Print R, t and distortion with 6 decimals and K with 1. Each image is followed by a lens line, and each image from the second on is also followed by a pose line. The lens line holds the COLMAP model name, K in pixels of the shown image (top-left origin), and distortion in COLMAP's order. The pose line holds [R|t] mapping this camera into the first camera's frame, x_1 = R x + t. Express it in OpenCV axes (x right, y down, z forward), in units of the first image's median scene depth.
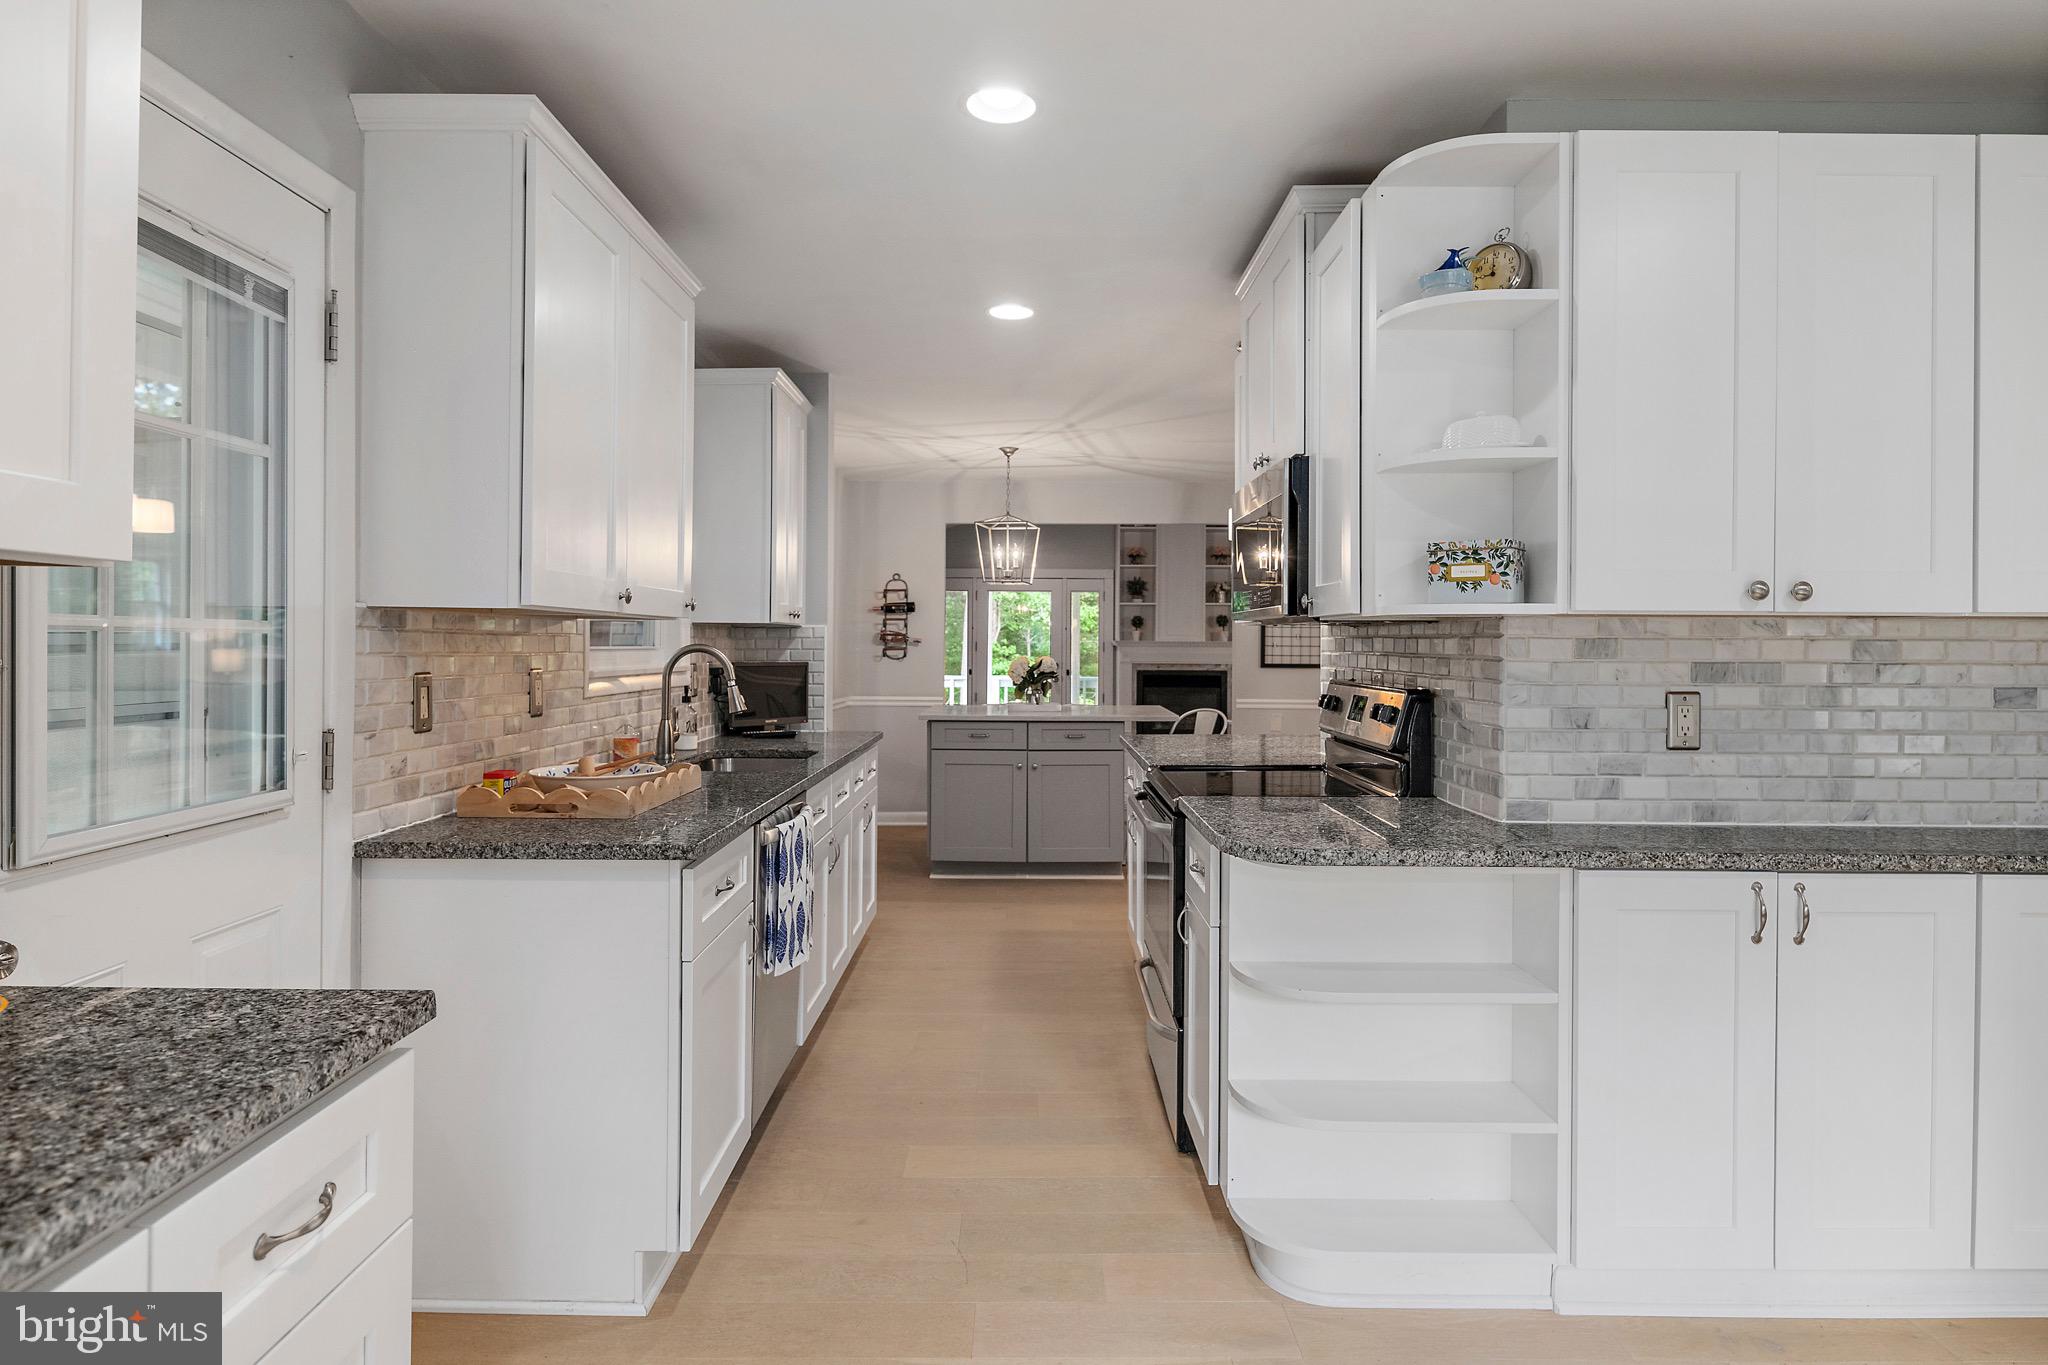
lens RADIAL K [[1151.4, 0, 1026.2], [0, 1151.4, 646.6], [0, 0, 1]] dist [0.002300, -0.001380]
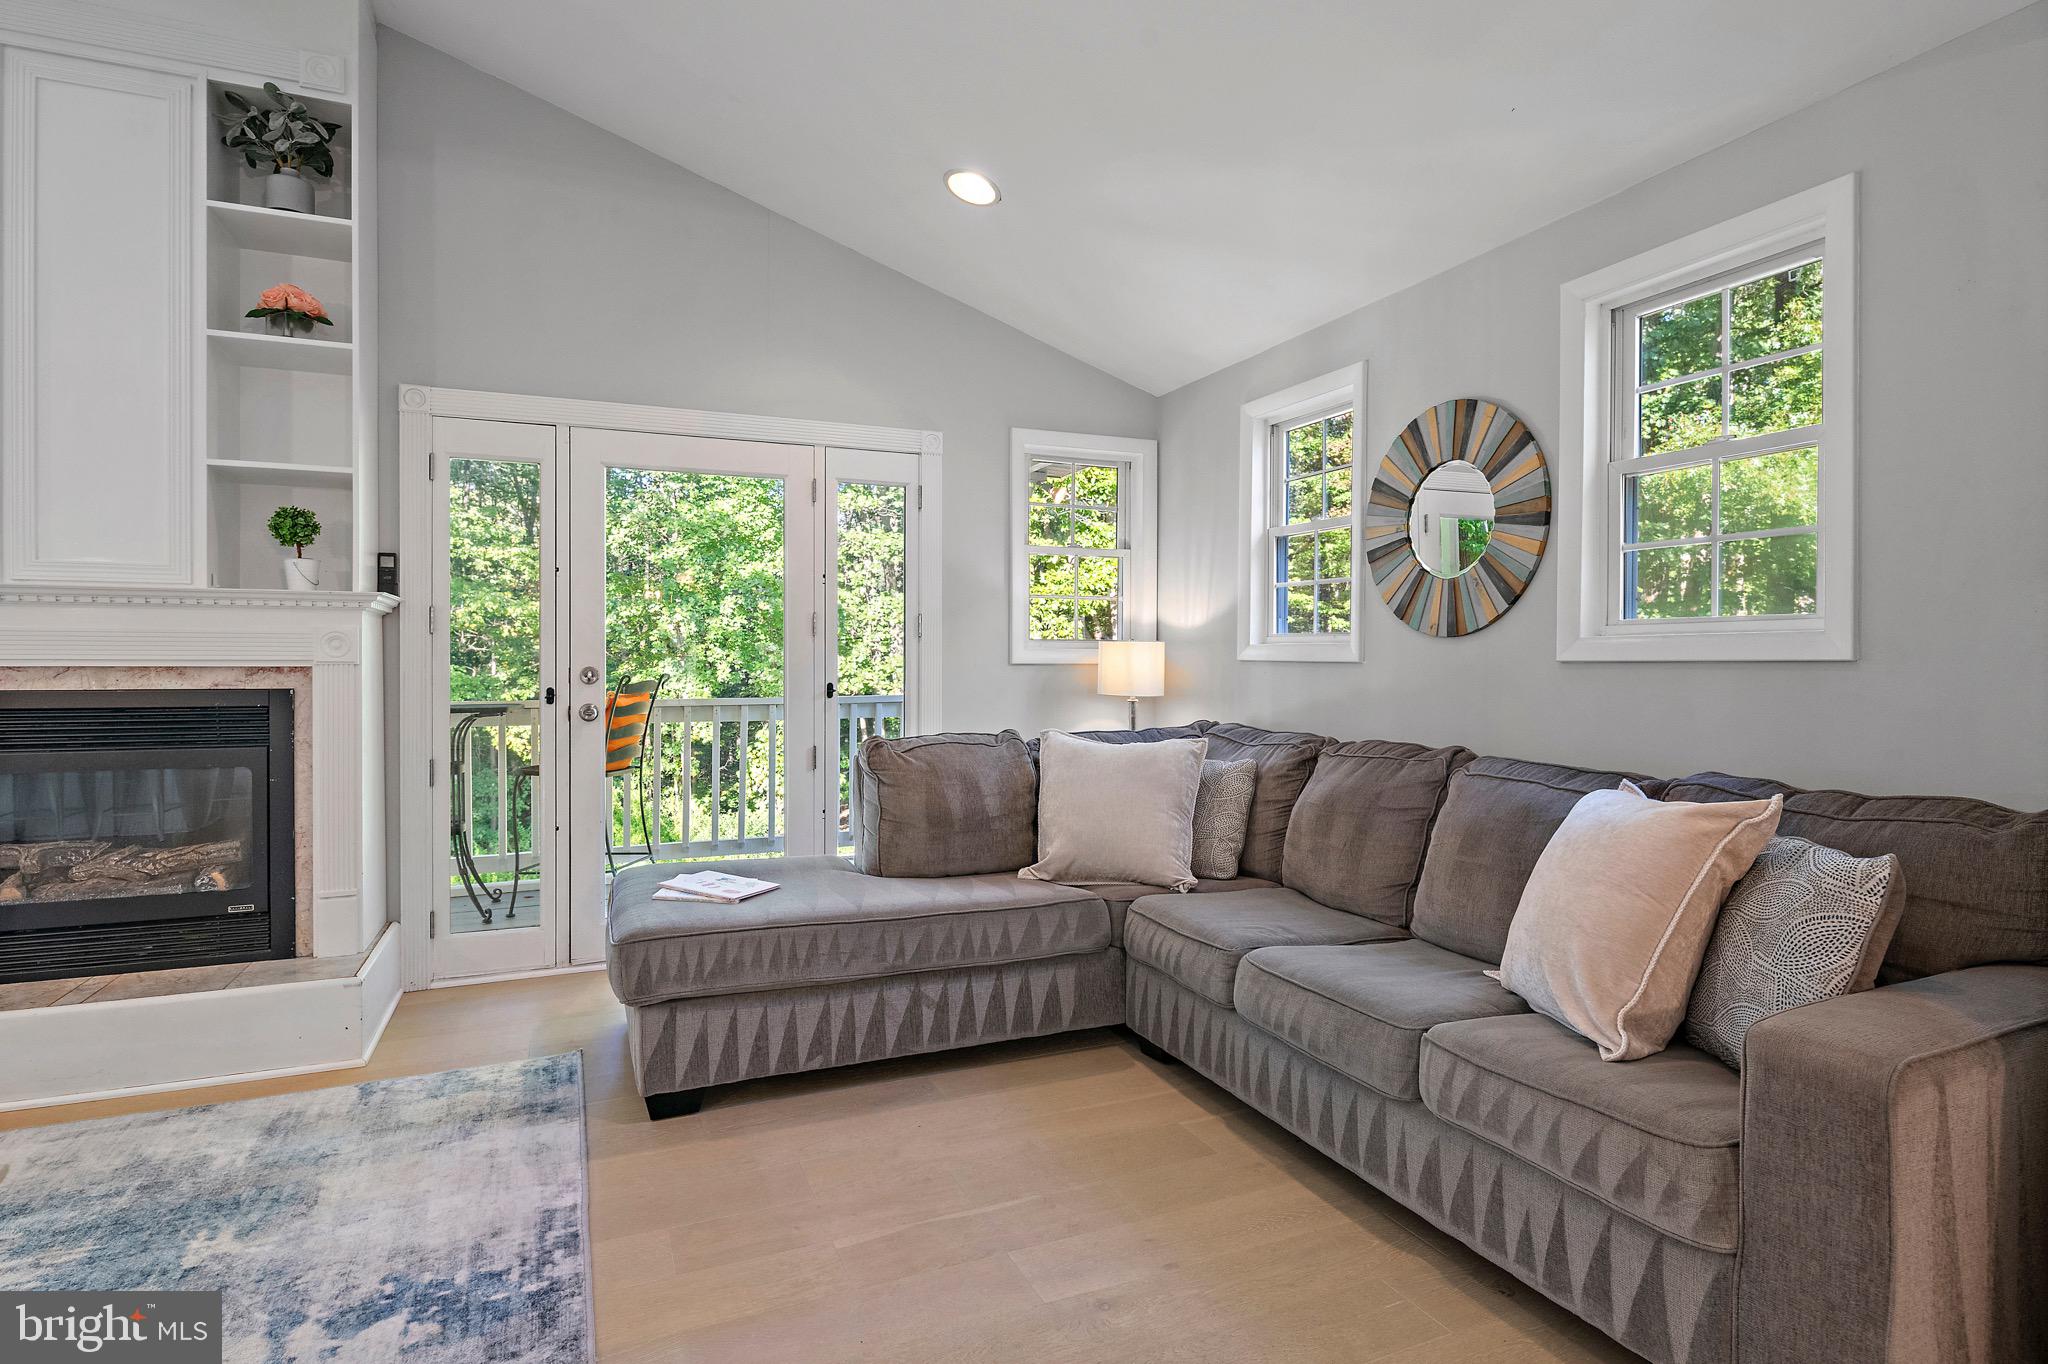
lens RADIAL K [[1041.6, 0, 1026.6], [0, 1041.6, 668.2], [0, 0, 1]] dist [0.002340, -0.006757]
pose [[0.917283, -0.008124, 0.398153, 0.646082], [0.004466, 0.999939, 0.010114, 0.036592], [-0.398211, -0.007499, 0.917263, 1.806057]]
